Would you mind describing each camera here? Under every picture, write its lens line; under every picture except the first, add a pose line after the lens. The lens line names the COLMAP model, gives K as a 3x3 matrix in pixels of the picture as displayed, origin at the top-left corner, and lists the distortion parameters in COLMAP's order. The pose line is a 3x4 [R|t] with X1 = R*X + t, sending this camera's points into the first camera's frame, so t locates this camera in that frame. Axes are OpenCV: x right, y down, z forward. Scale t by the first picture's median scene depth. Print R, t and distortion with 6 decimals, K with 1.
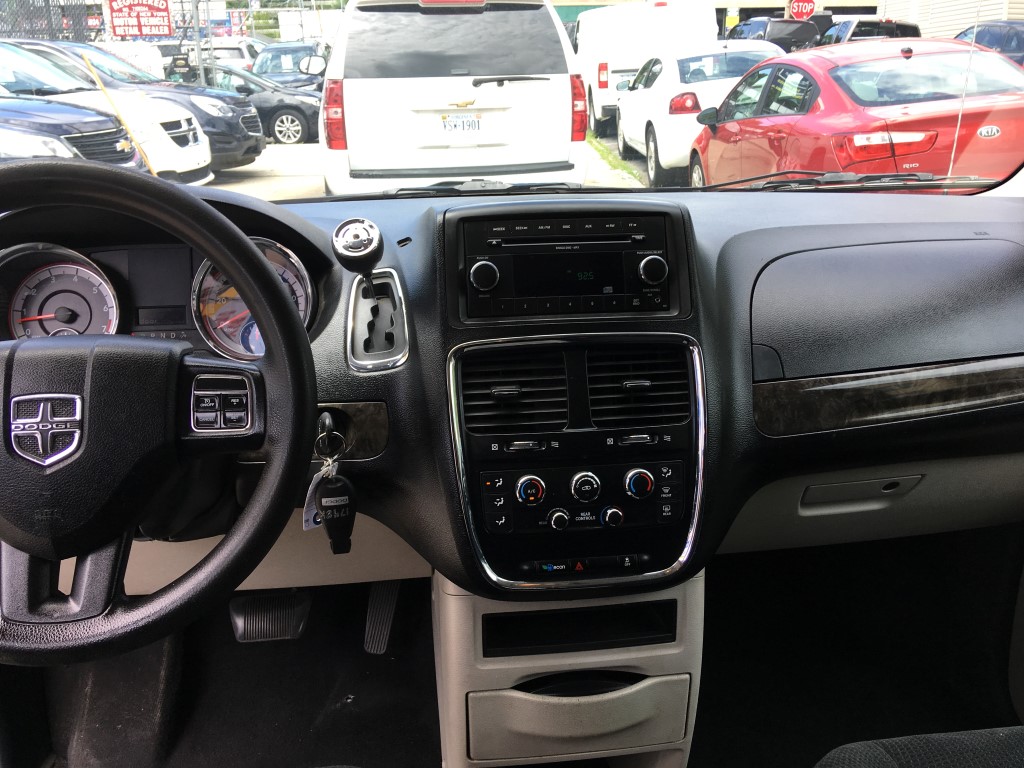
lens RADIAL K [[866.8, 0, 514.1], [0, 866.8, 381.6], [0, 0, 1]] dist [0.115681, -0.169393]
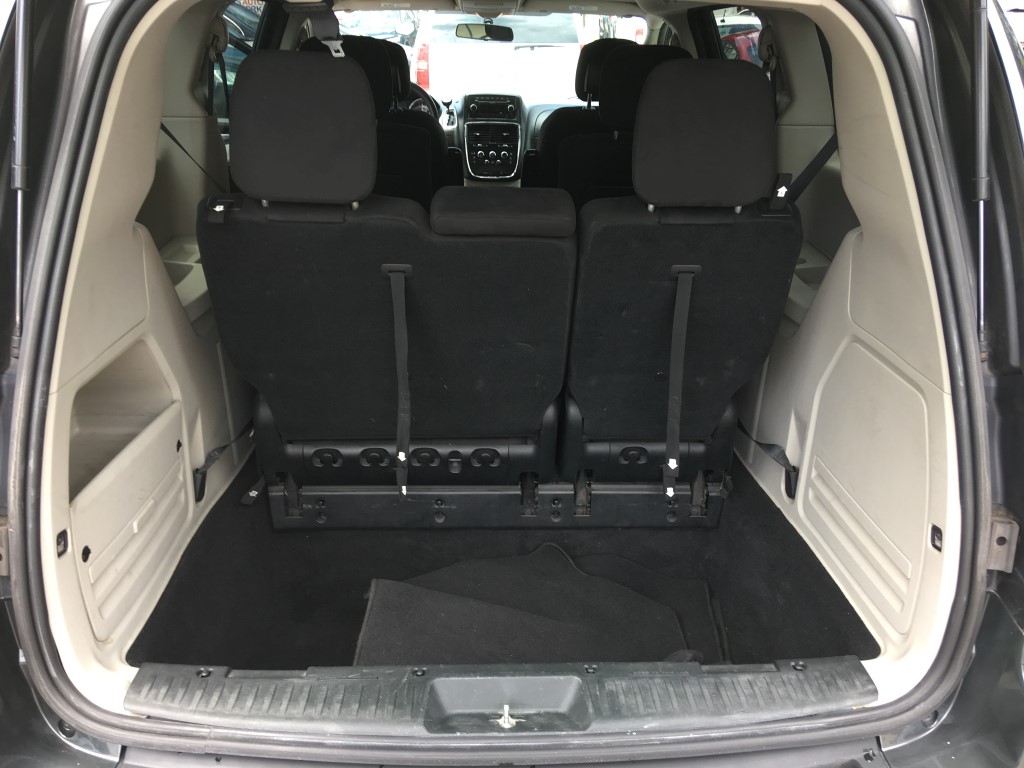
lens RADIAL K [[854.6, 0, 517.1], [0, 854.6, 381.0], [0, 0, 1]] dist [0.128672, -0.172399]
pose [[0.996687, 0.058900, -0.056086, 0.524488], [-0.055975, 0.997058, 0.052371, 1.043018], [0.059005, -0.049058, 0.997051, -3.539950]]
